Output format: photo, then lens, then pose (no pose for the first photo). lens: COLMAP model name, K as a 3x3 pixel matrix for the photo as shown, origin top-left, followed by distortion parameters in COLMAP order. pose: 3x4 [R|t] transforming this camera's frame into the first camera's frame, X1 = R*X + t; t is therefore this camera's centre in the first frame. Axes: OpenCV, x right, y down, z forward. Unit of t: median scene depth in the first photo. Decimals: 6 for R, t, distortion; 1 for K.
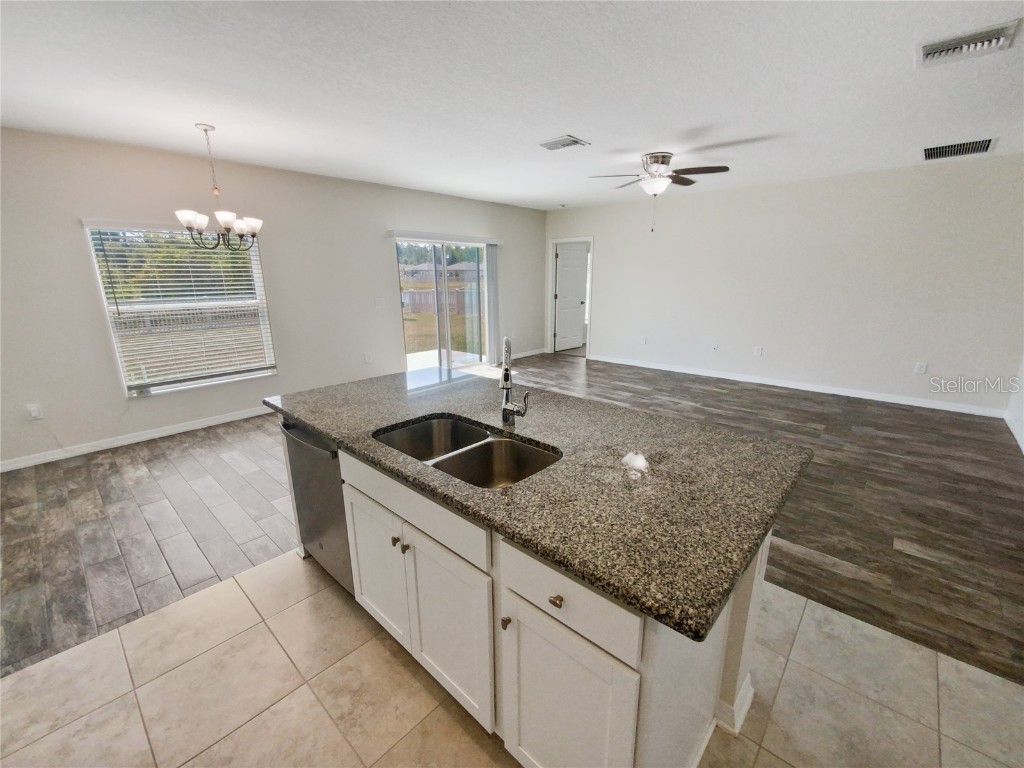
lens RADIAL K [[433.0, 0, 514.1], [0, 433.0, 386.2], [0, 0, 1]] dist [0.001720, -0.006639]
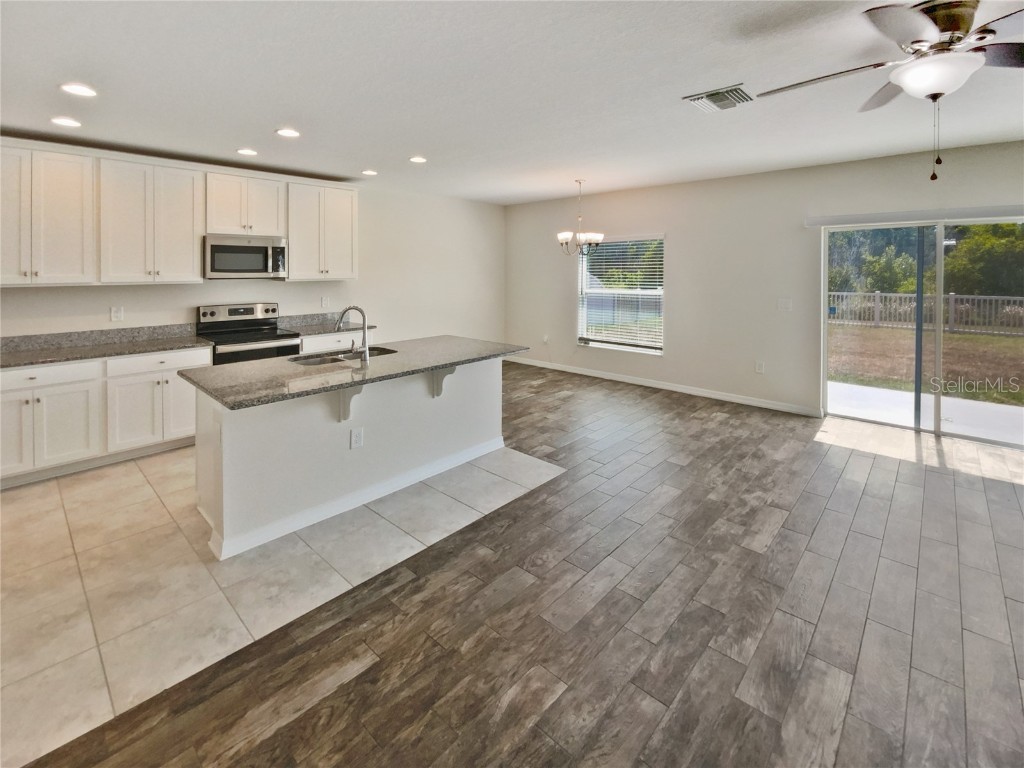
lens RADIAL K [[470.2, 0, 501.3], [0, 470.2, 274.6], [0, 0, 1]] dist [-0.003101, 0.000587]
pose [[-0.026928, 0.022475, -0.999385, 0.757170], [-0.248391, 0.968241, 0.028467, -0.180735], [0.968285, 0.249005, -0.020490, 0.622405]]
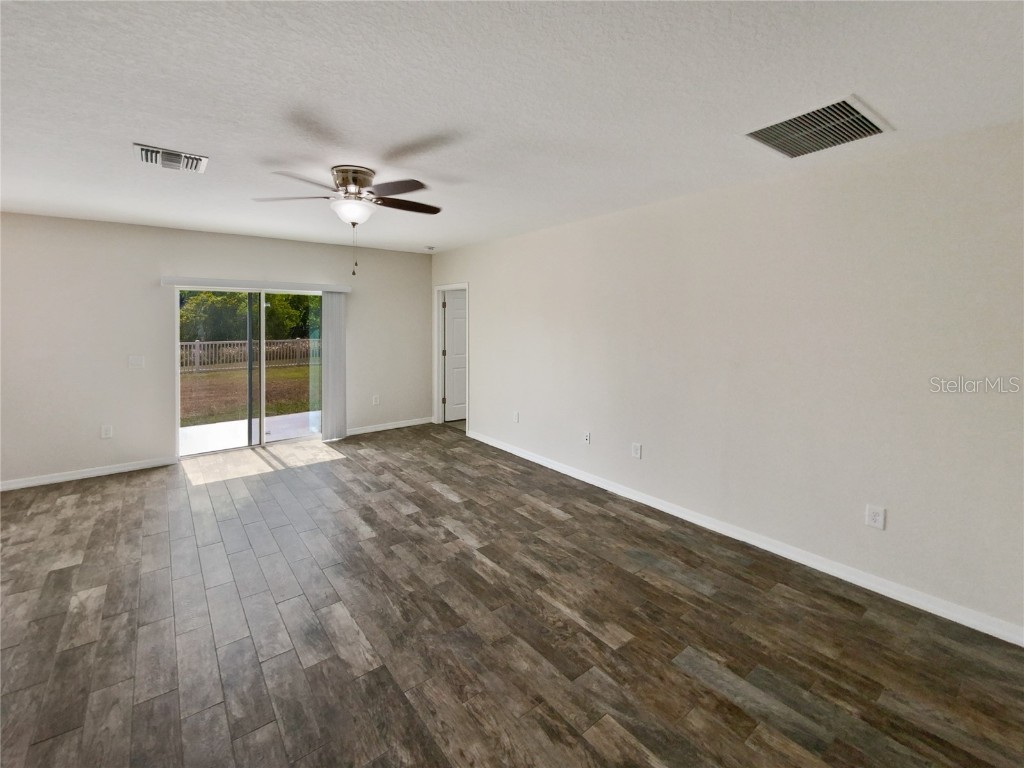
lens RADIAL K [[449.3, 0, 505.5], [0, 449.3, 325.7], [0, 0, 1]] dist [0.001924, 0.000106]
pose [[0.984315, 0.013359, -0.175913, 0.658258], [-0.053966, 0.972131, -0.228141, -0.134203], [0.167963, 0.234056, 0.957604, 0.383378]]
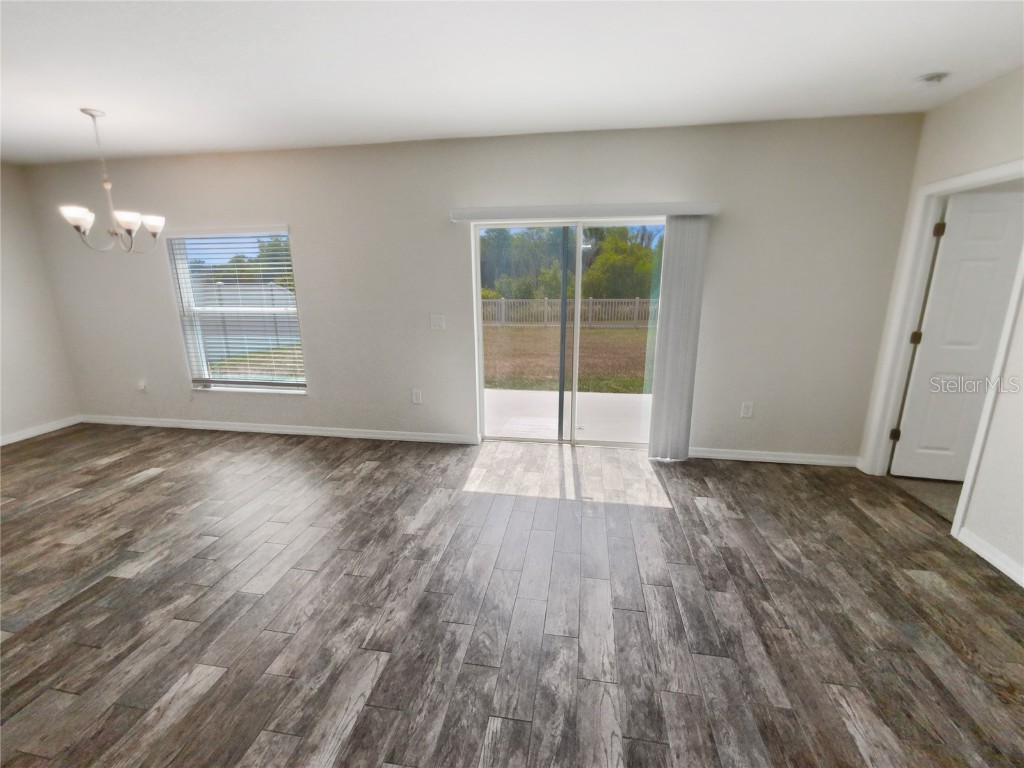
lens RADIAL K [[433.0, 0, 514.1], [0, 433.0, 386.2], [0, 0, 1]] dist [0.001720, -0.006639]
pose [[0.535449, 0.208362, -0.818462, 0.418668], [-0.210312, 0.971458, 0.109721, -0.248358], [0.817963, 0.113382, 0.563987, 0.935244]]
